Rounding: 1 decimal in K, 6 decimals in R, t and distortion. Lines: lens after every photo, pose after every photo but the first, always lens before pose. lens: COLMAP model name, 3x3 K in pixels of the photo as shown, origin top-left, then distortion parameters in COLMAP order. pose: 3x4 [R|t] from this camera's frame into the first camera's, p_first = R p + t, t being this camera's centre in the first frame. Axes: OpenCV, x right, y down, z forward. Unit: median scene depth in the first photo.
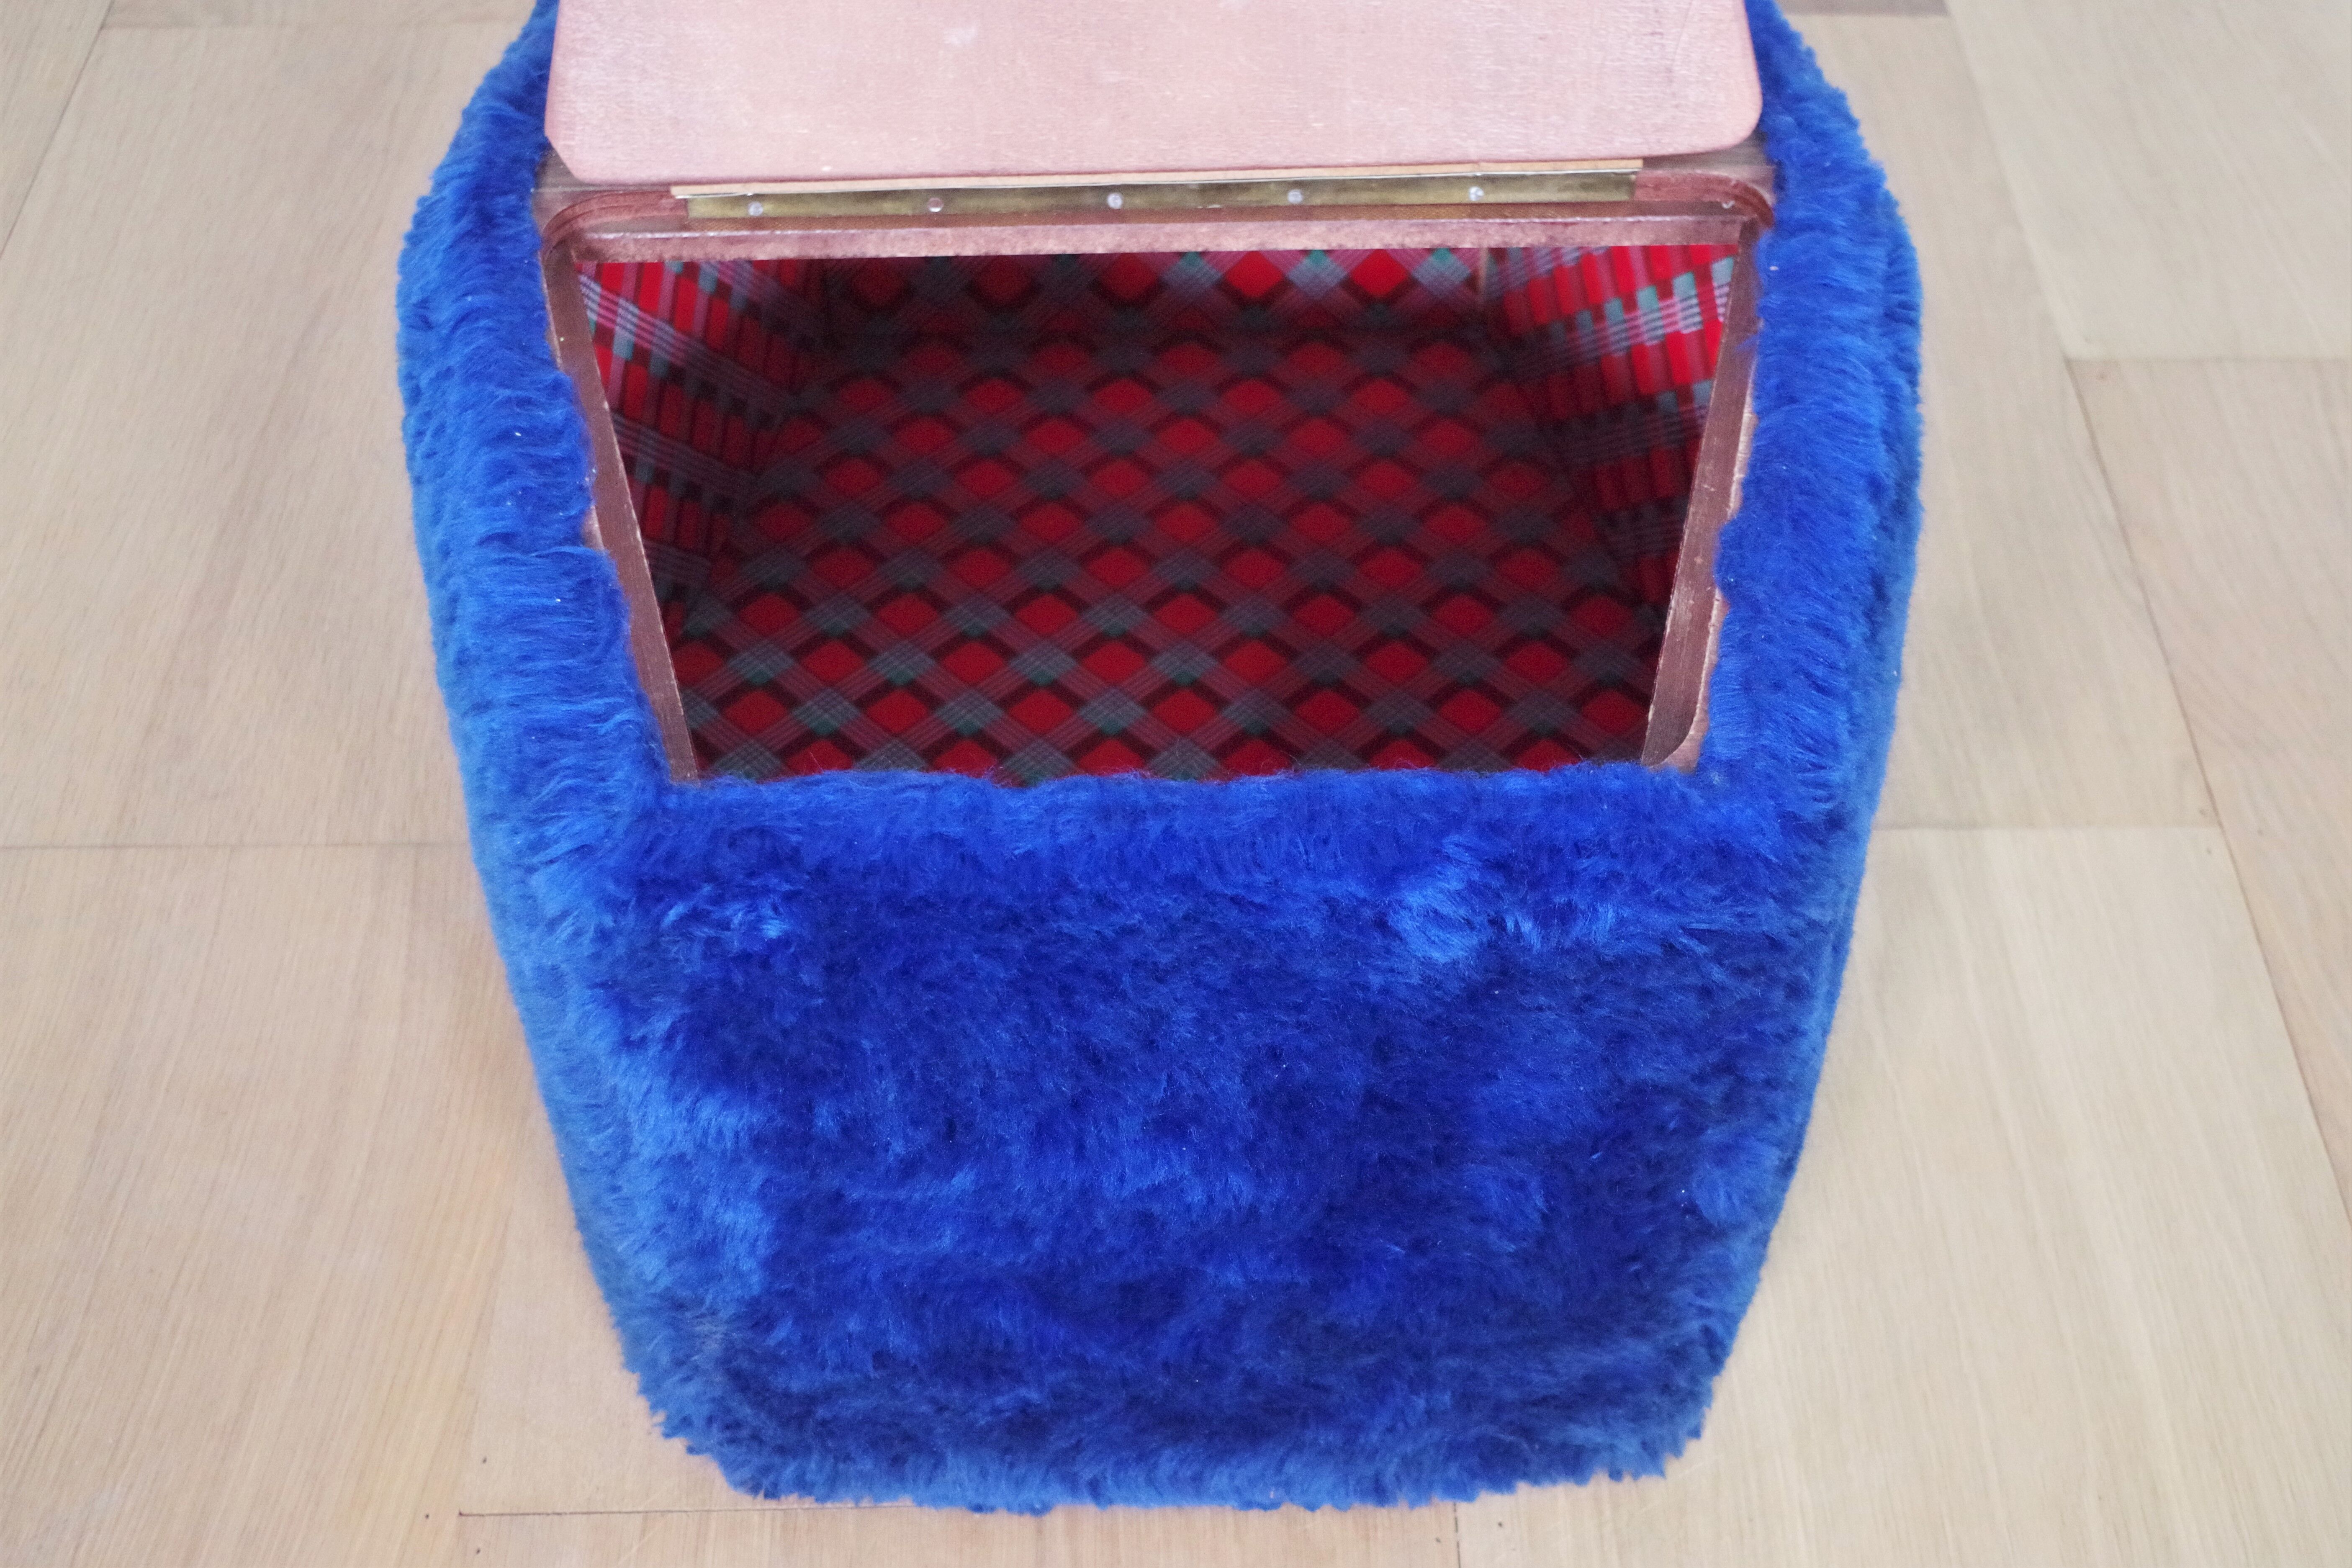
lens RADIAL K [[3076.6, 0, 1176.0], [0, 3076.6, 784.0], [0, 0, 1]] dist [-0.019124, 0.011375]
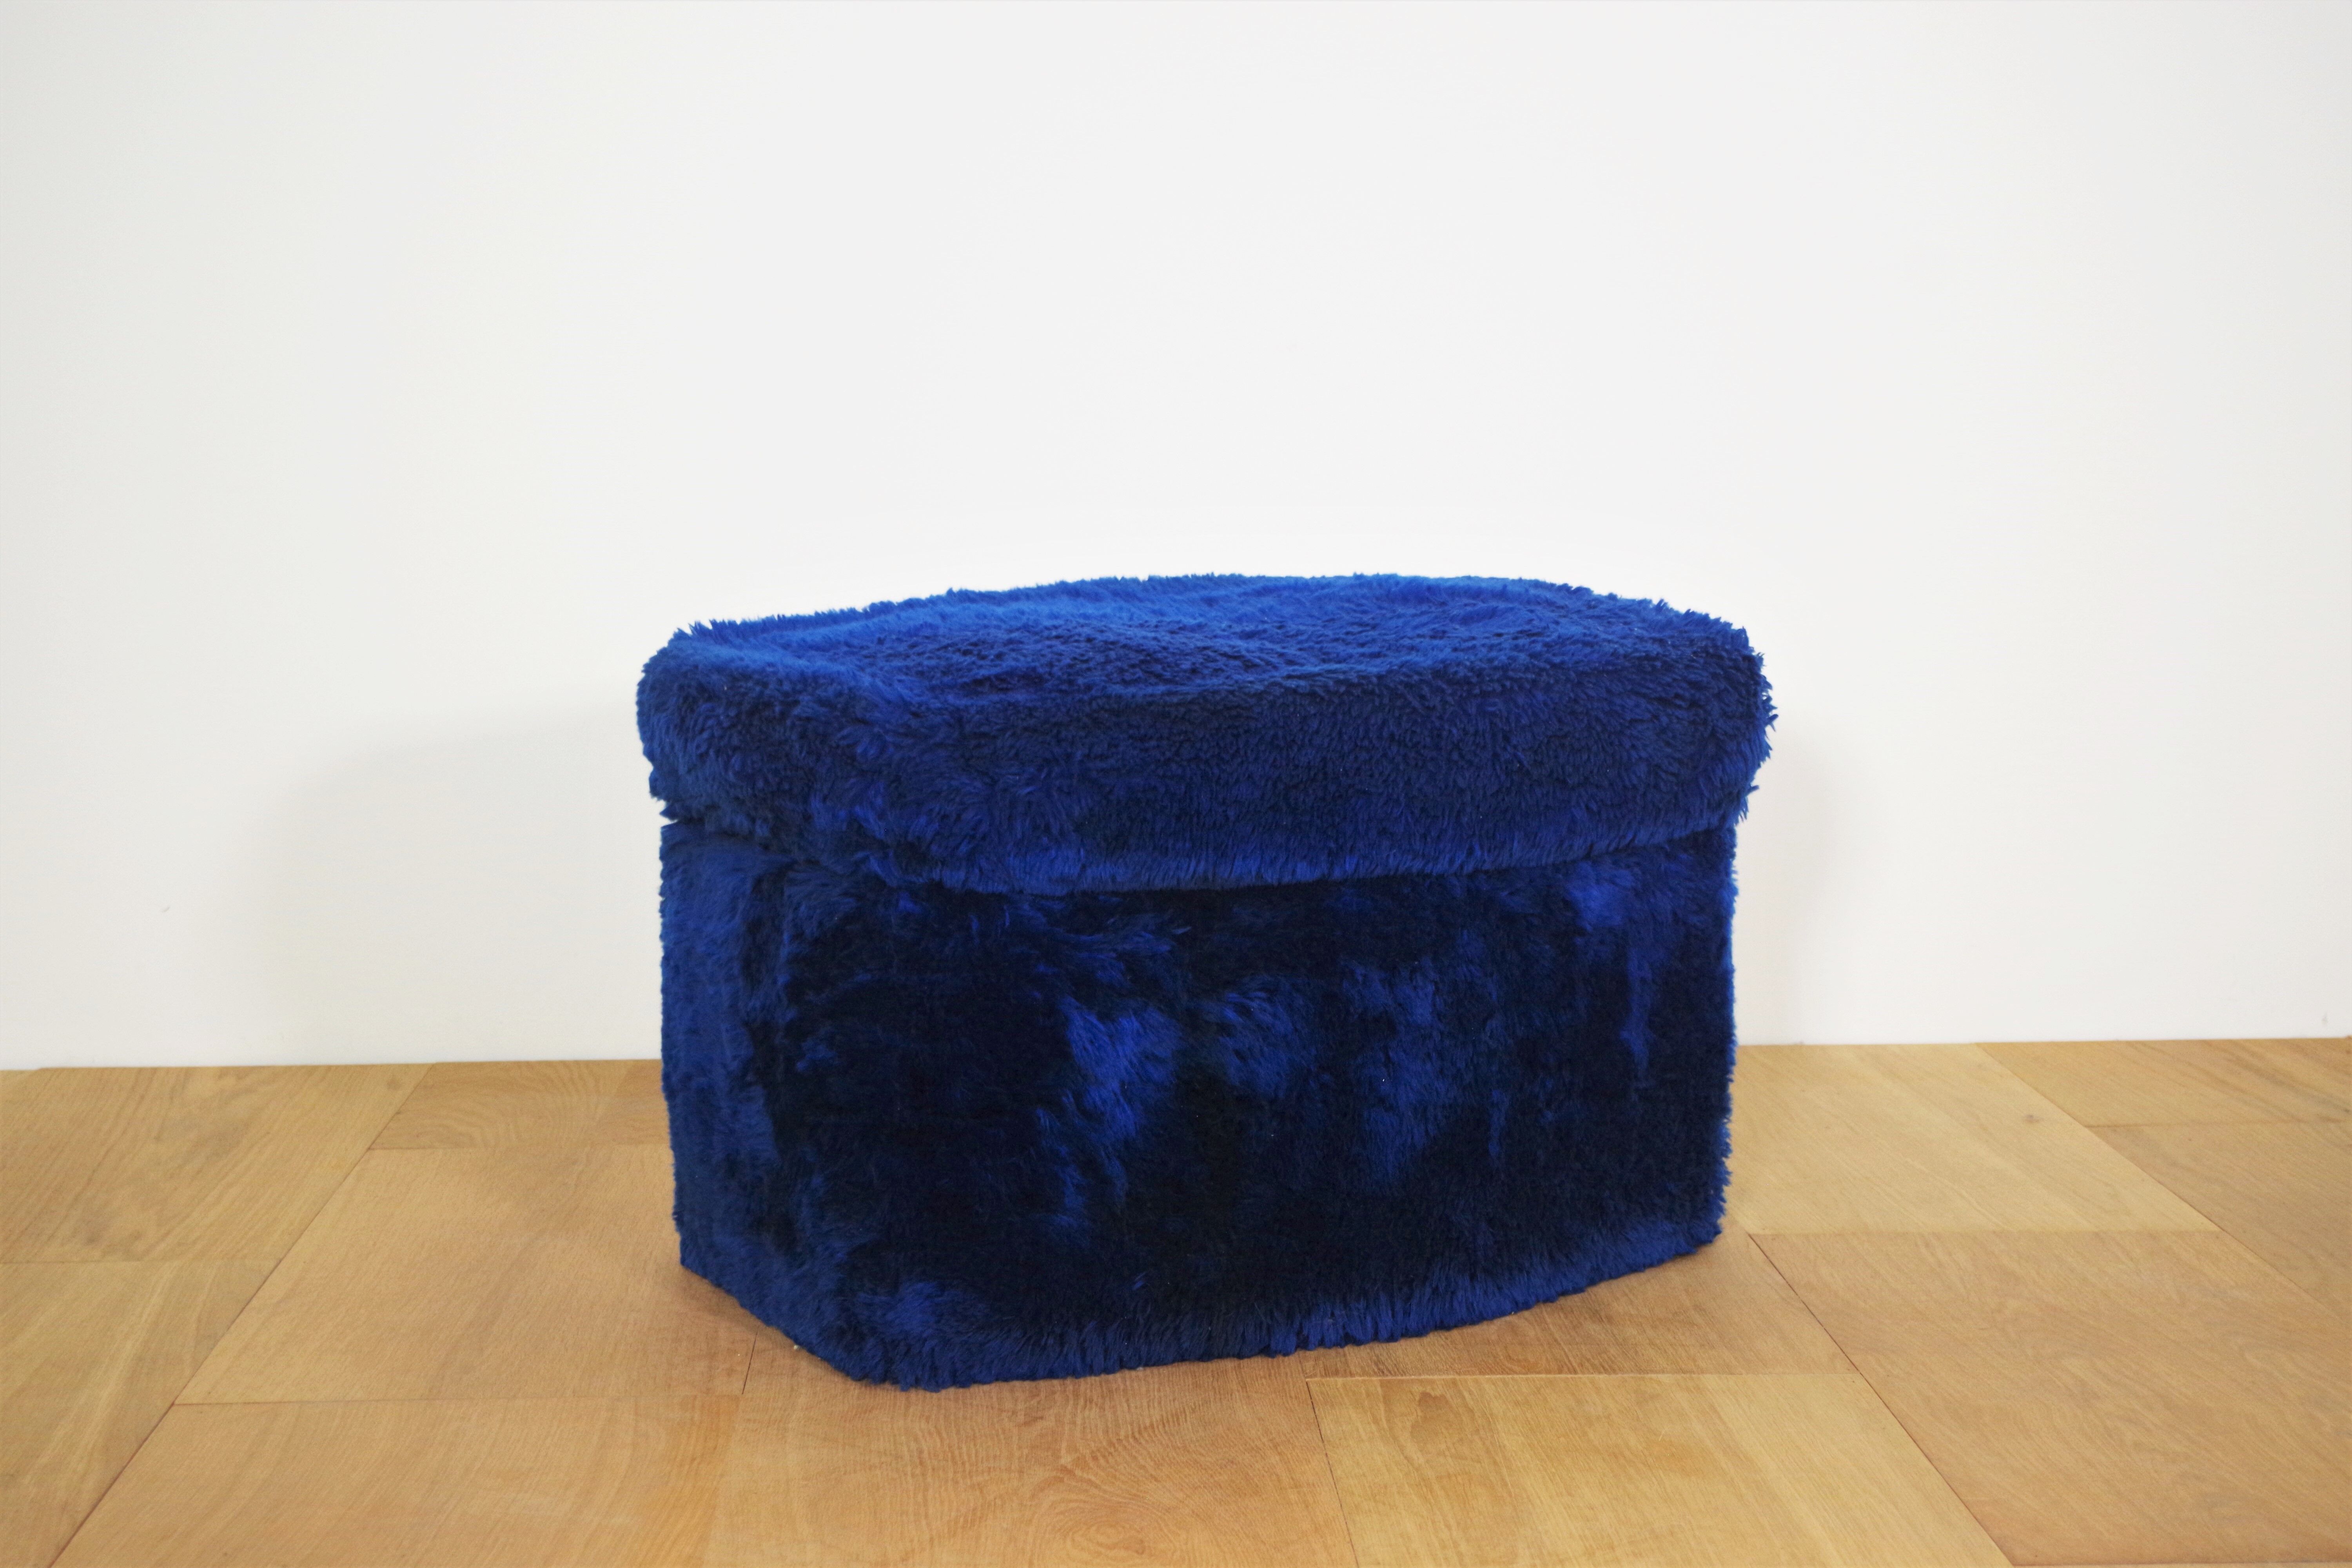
lens RADIAL K [[3479.2, 0, 1157.4], [0, 3479.2, 782.2], [0, 0, 1]] dist [0.016971, 0.038481]
pose [[0.999238, -0.008177, 0.038160, -0.059771], [0.030397, 0.776323, -0.629602, 0.841547], [-0.024476, 0.630283, 0.775980, -0.475028]]
